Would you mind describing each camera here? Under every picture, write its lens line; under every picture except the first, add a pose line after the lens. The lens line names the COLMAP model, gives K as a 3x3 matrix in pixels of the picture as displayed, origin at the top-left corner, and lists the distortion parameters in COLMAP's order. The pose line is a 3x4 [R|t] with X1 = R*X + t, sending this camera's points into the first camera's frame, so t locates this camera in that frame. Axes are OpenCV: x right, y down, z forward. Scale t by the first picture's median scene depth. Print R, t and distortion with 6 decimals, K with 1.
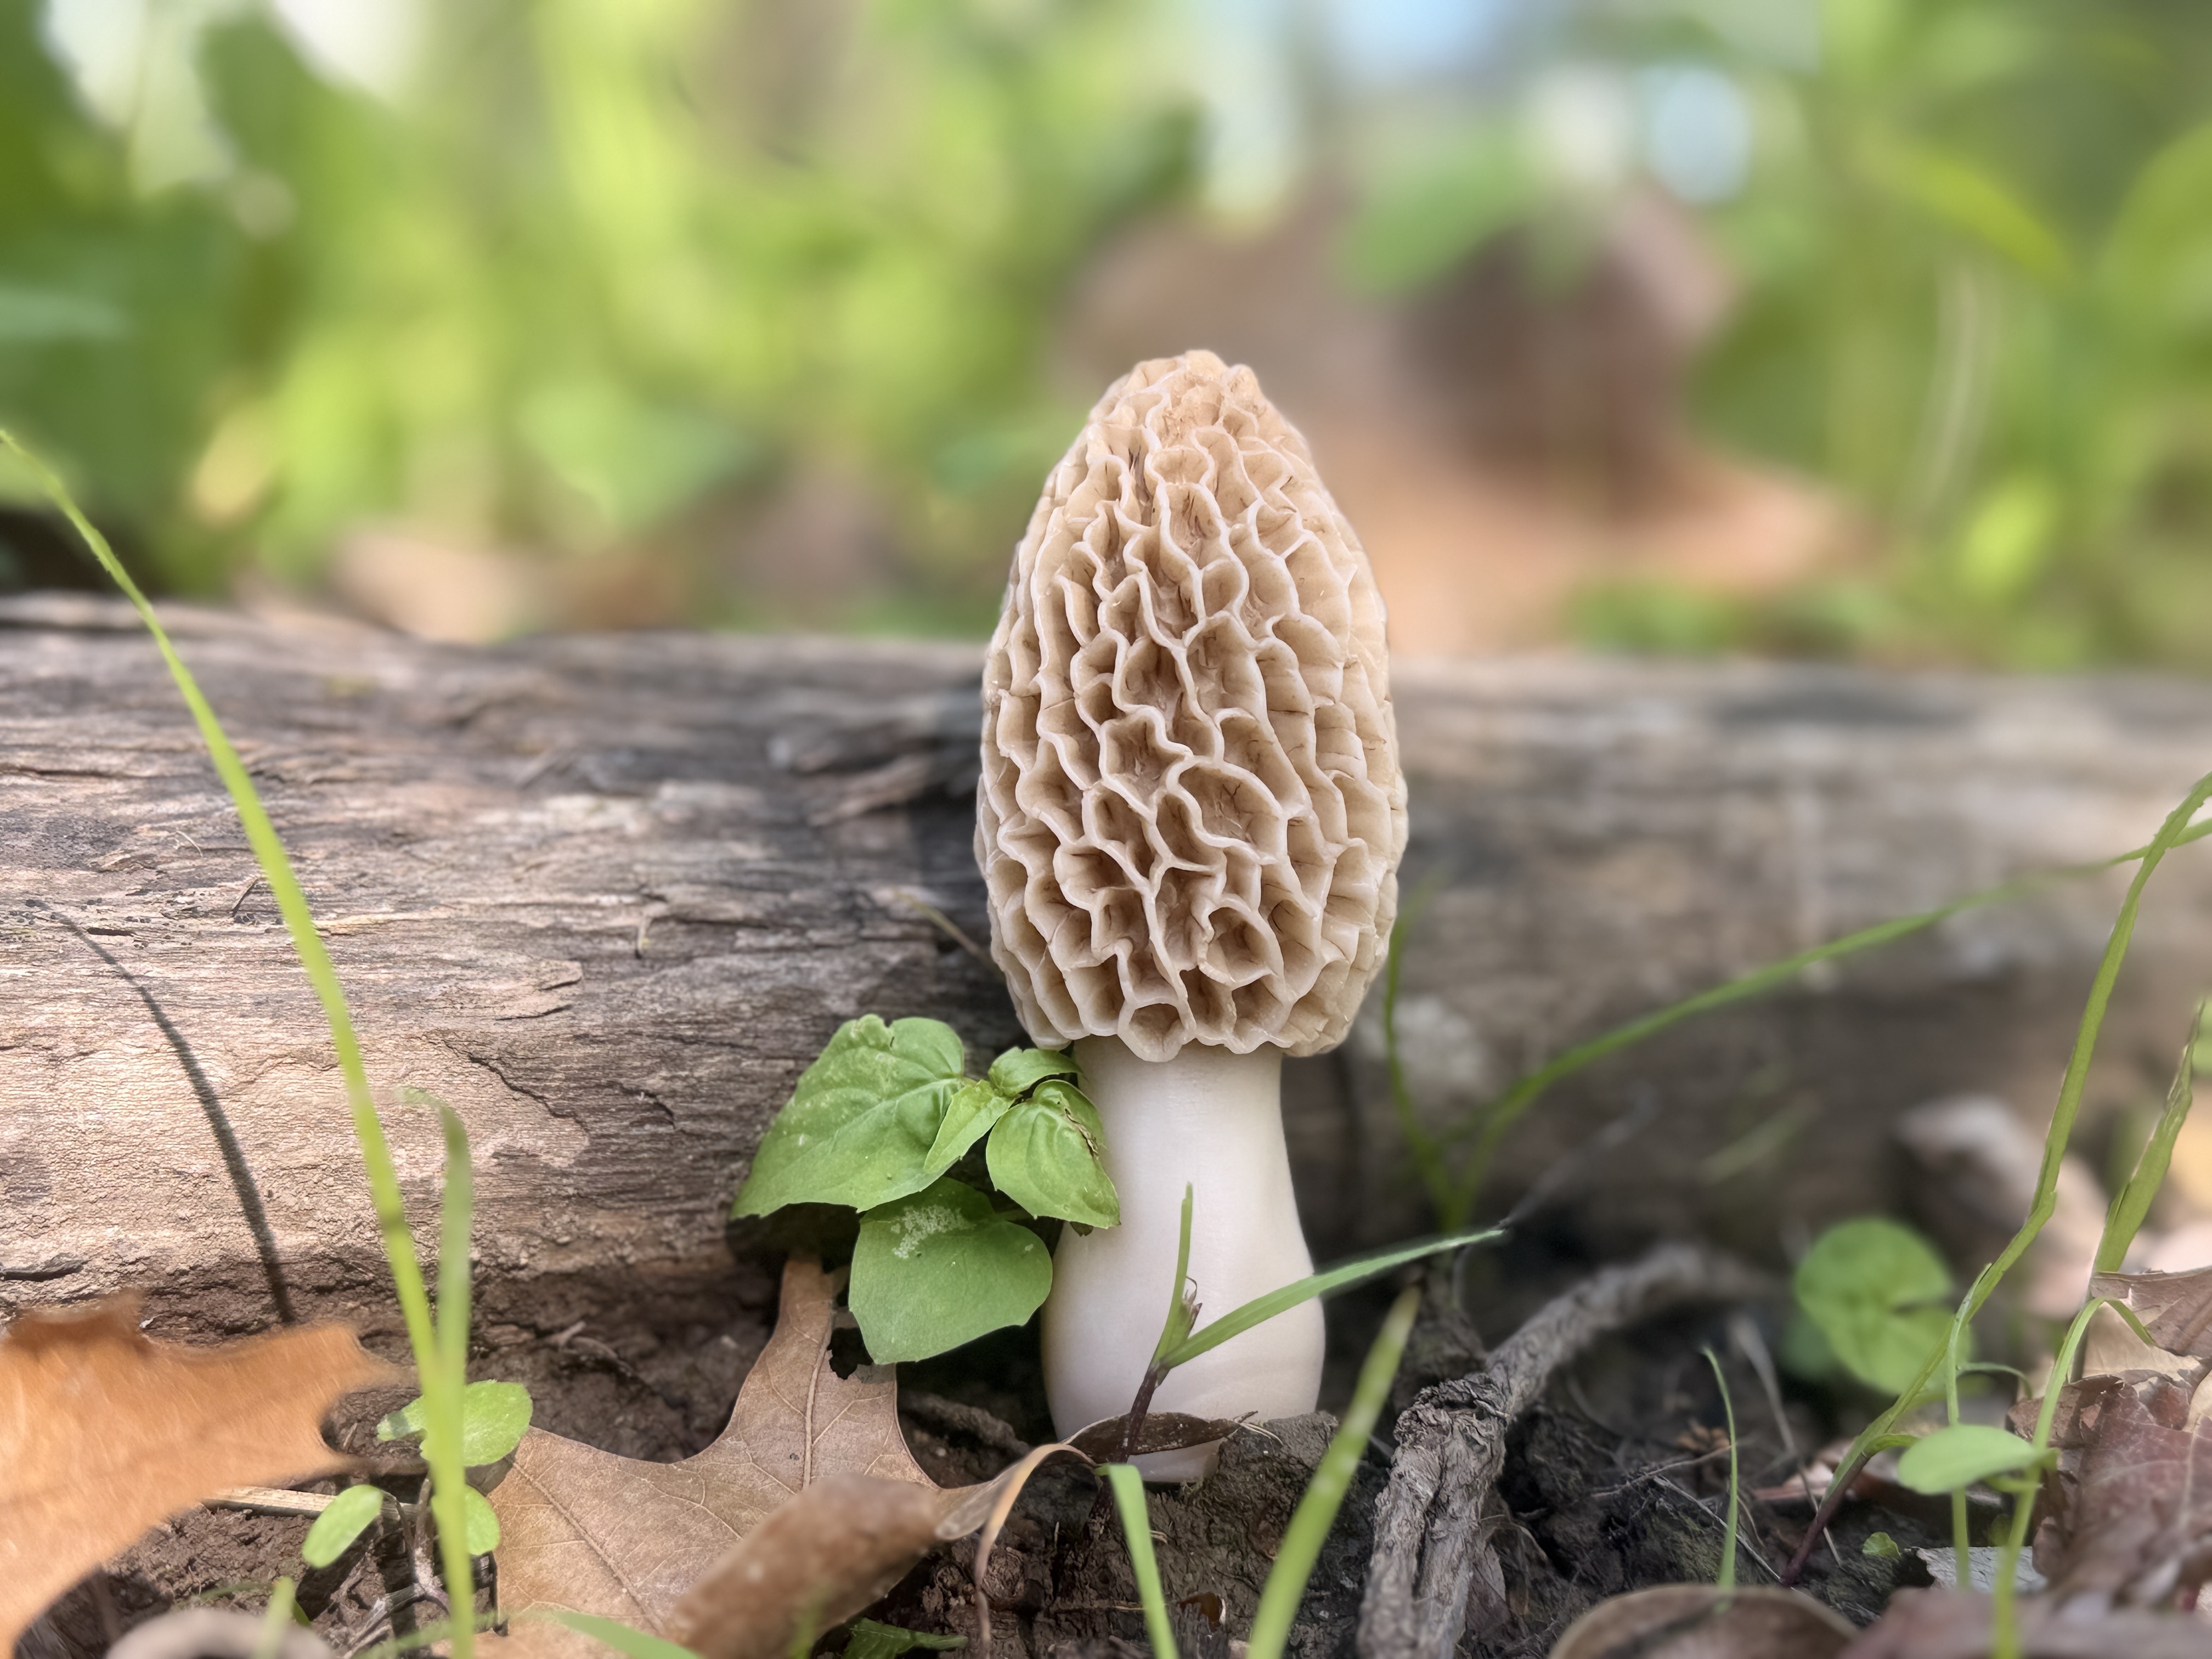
lens RADIAL K [[2881.6, 0, 1104.7], [0, 2881.6, 840.0], [0, 0, 1]] dist [0.184015, -0.524690]
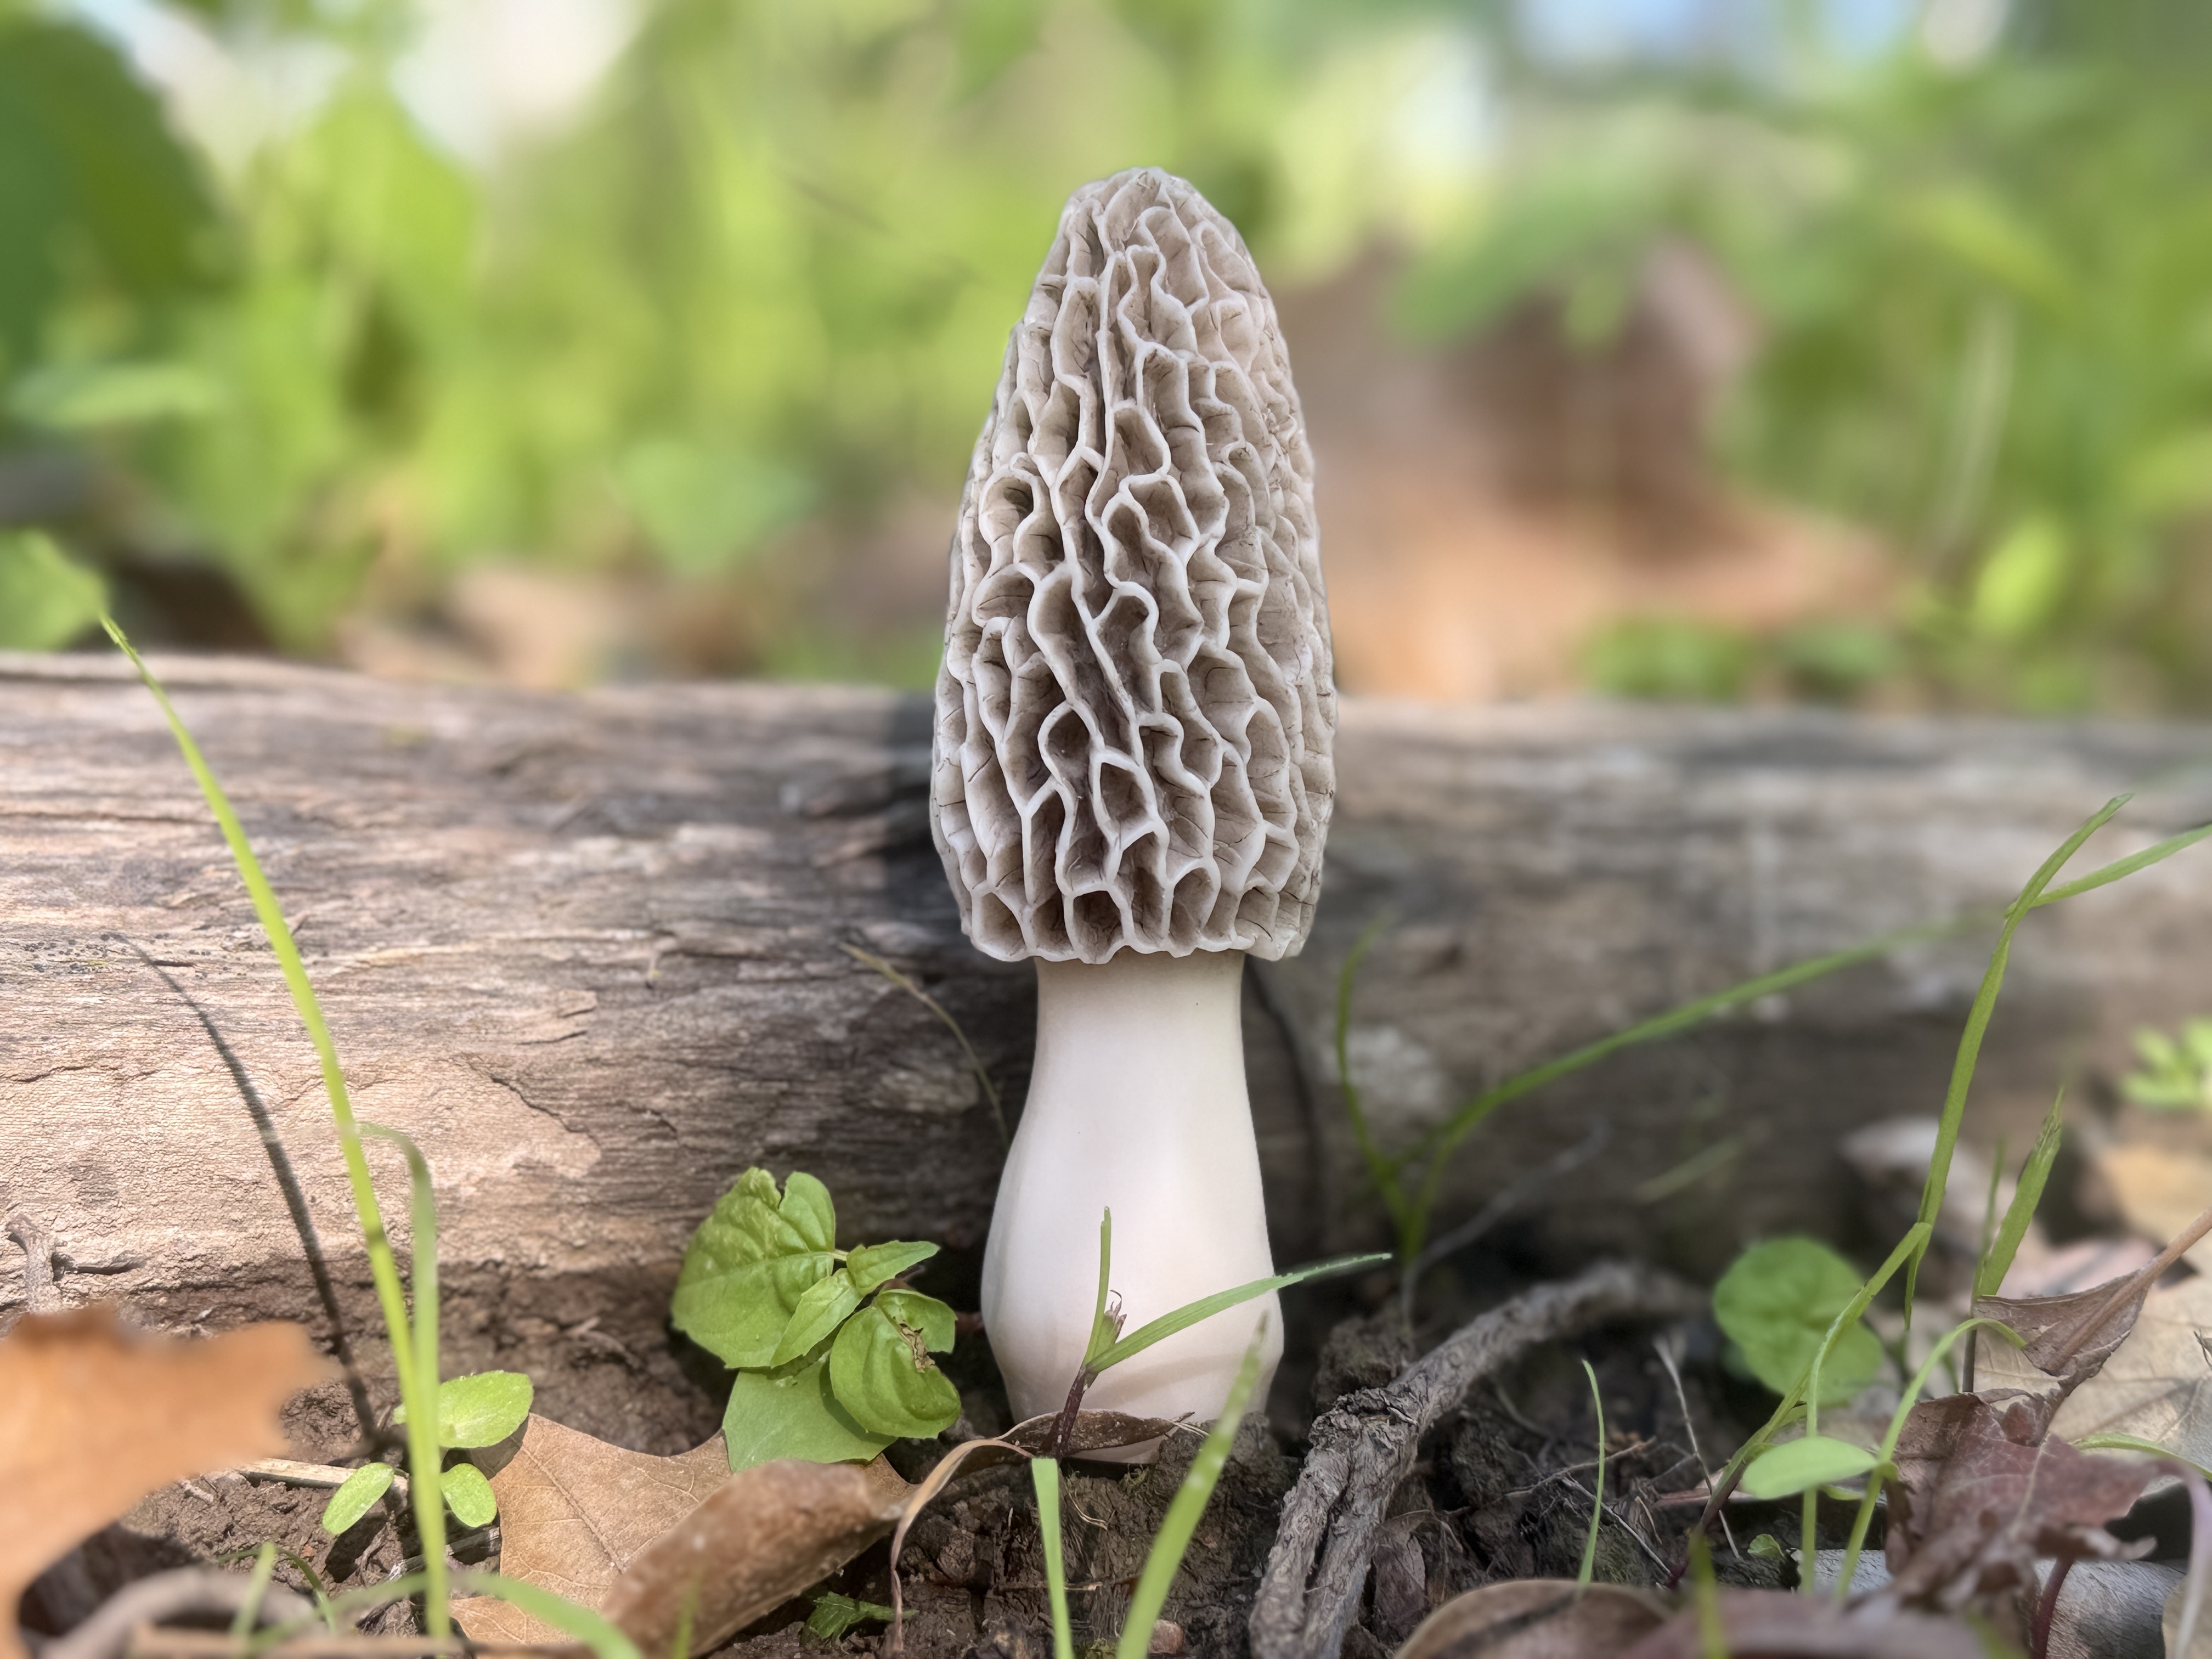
lens RADIAL K [[2870.6, 0, 1106.0], [0, 2870.6, 829.5], [0, 0, 1]] dist [0.176331, -0.470404]
pose [[0.997521, 0.005140, -0.070184, 0.090560], [-0.004915, 0.999982, 0.003376, -0.024553], [0.070201, -0.003023, 0.997528, -0.084358]]
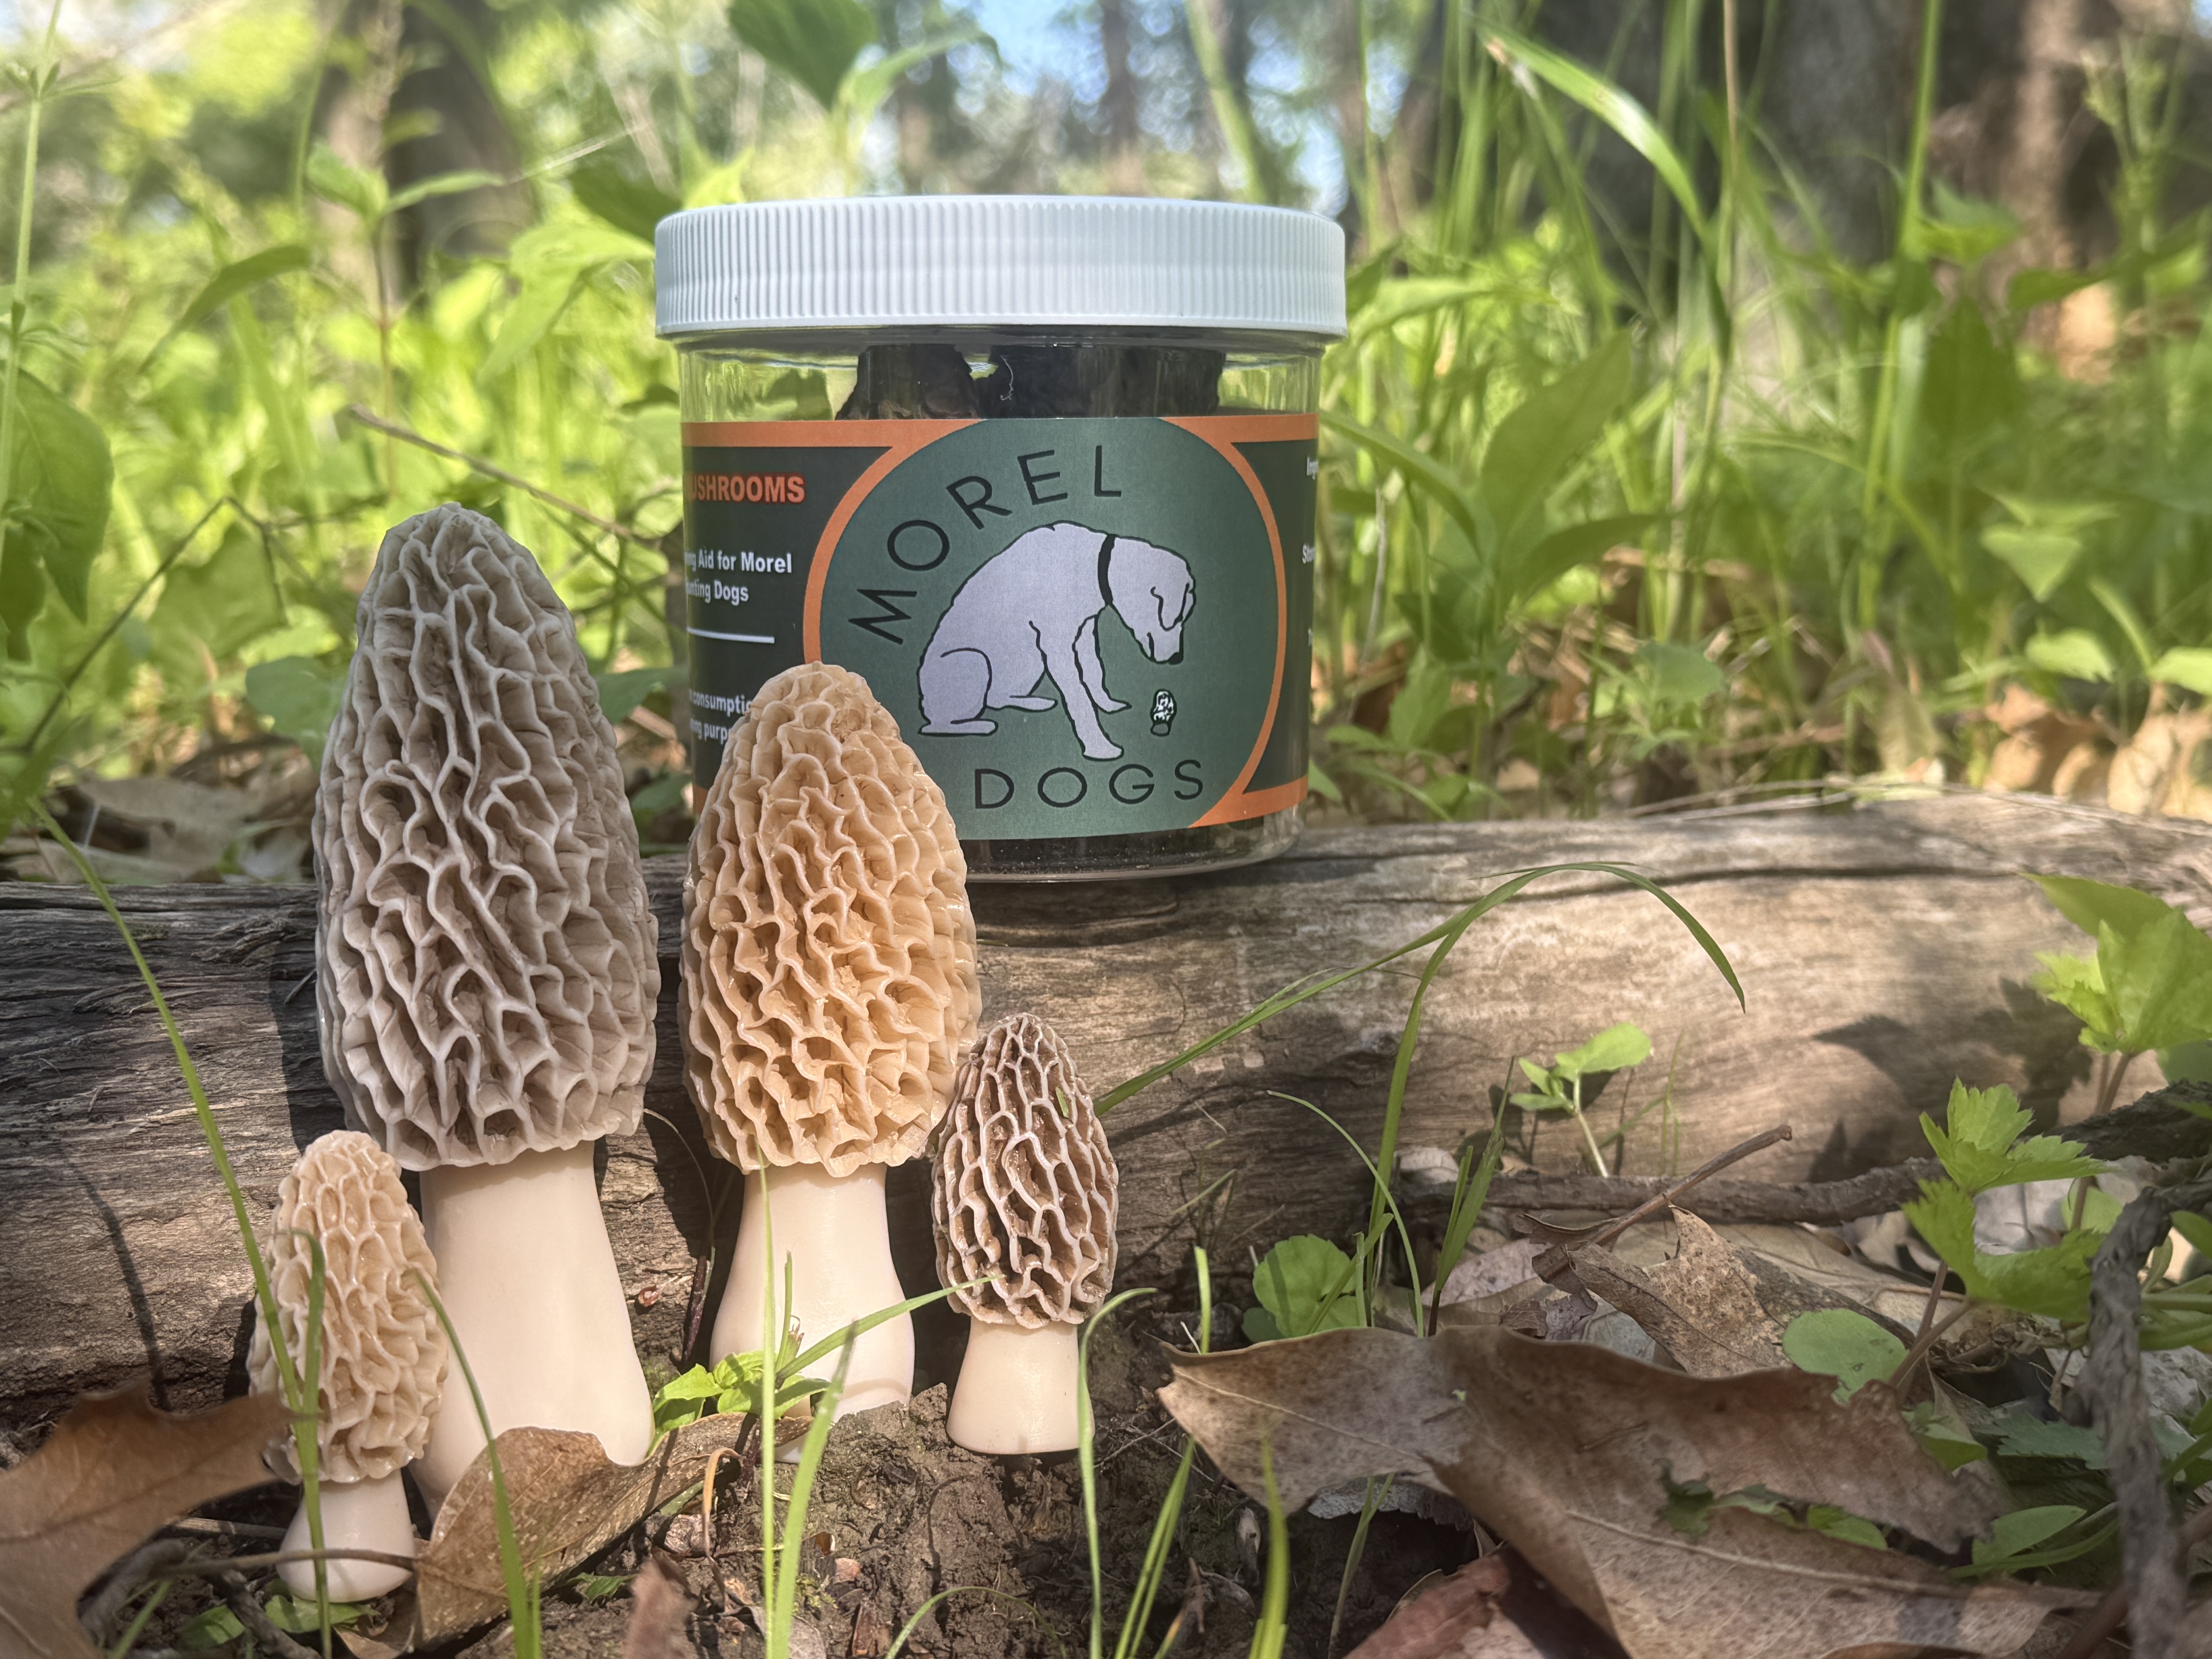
lens RADIAL K [[2993.1, 0, 1117.2], [0, 2993.1, 839.3], [0, 0, 1]] dist [0.182886, -0.463705]
pose [[0.991545, -0.067173, 0.111027, 0.034413], [0.069712, 0.997383, -0.019141, -0.043132], [-0.109451, 0.026719, 0.993633, -0.483535]]
